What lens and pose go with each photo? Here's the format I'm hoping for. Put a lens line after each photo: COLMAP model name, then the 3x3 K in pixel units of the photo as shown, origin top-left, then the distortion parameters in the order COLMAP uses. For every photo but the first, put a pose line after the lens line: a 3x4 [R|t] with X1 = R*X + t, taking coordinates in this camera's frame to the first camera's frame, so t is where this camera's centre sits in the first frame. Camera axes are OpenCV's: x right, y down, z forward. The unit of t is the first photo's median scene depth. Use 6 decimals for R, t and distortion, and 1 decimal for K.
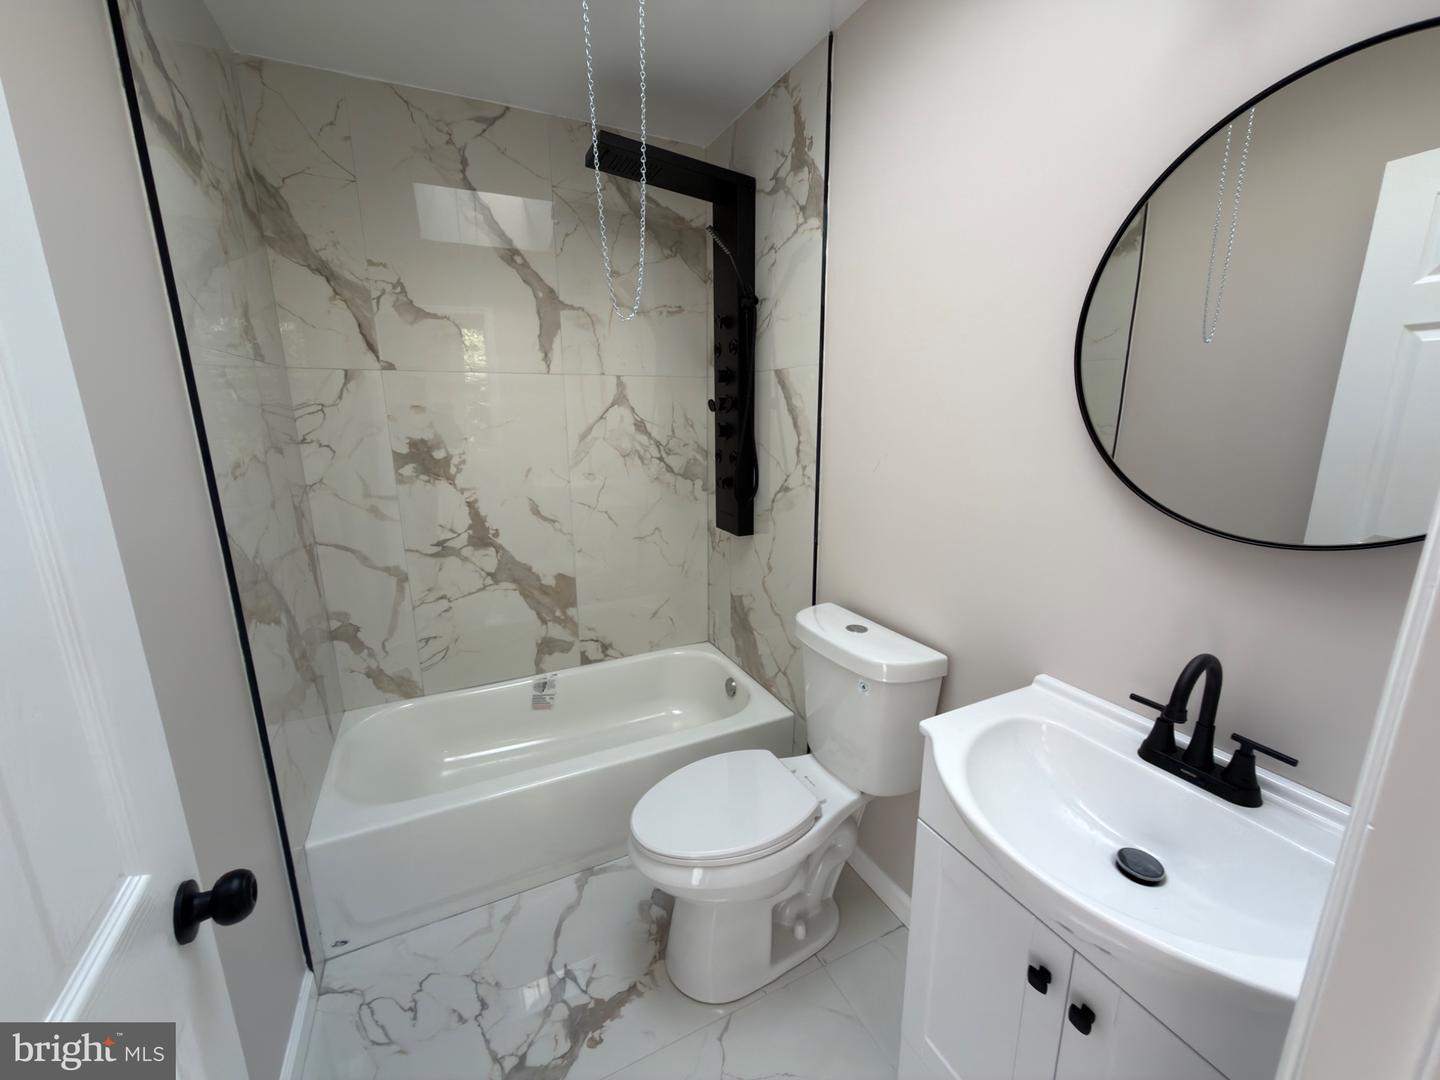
lens RADIAL K [[577.9, 0, 718.3], [0, 577.9, 542.2], [0, 0, 1]] dist [0.001672, 0.000362]
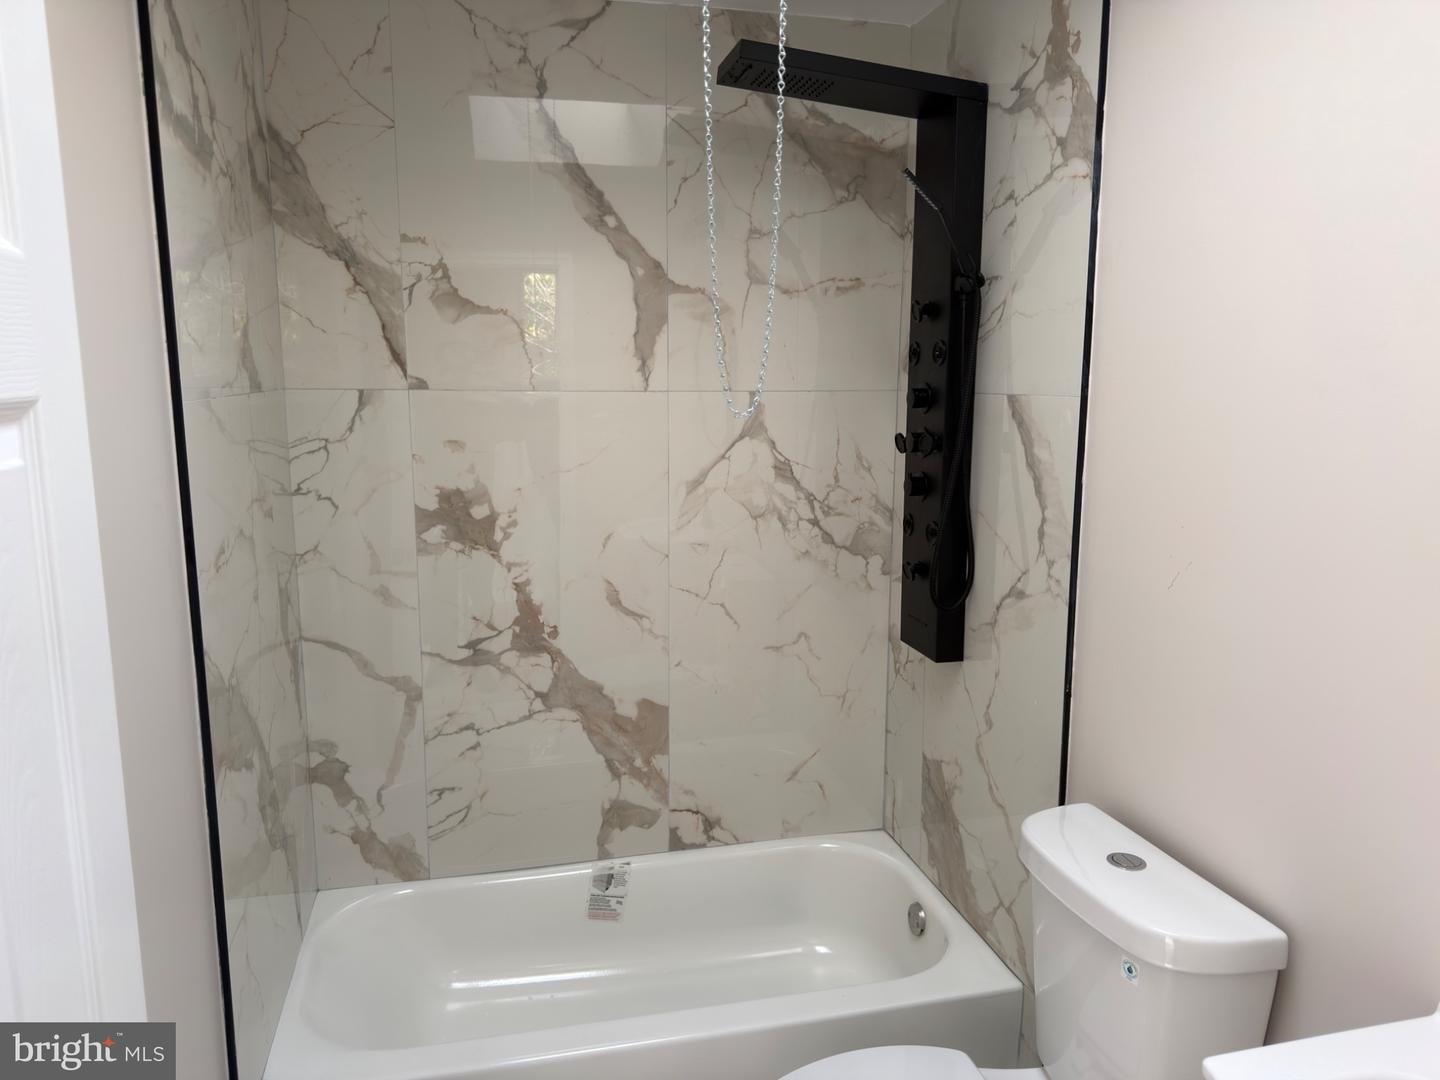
lens RADIAL K [[1014.3, 0, 716.1], [0, 1014.3, 541.9], [0, 0, 1]] dist [0.080176, -0.122734]
pose [[0.977100, 0.040787, -0.208837, 0.030289], [-0.054393, 0.996726, -0.059824, -0.066422], [0.205713, 0.069813, 0.976119, -0.088122]]
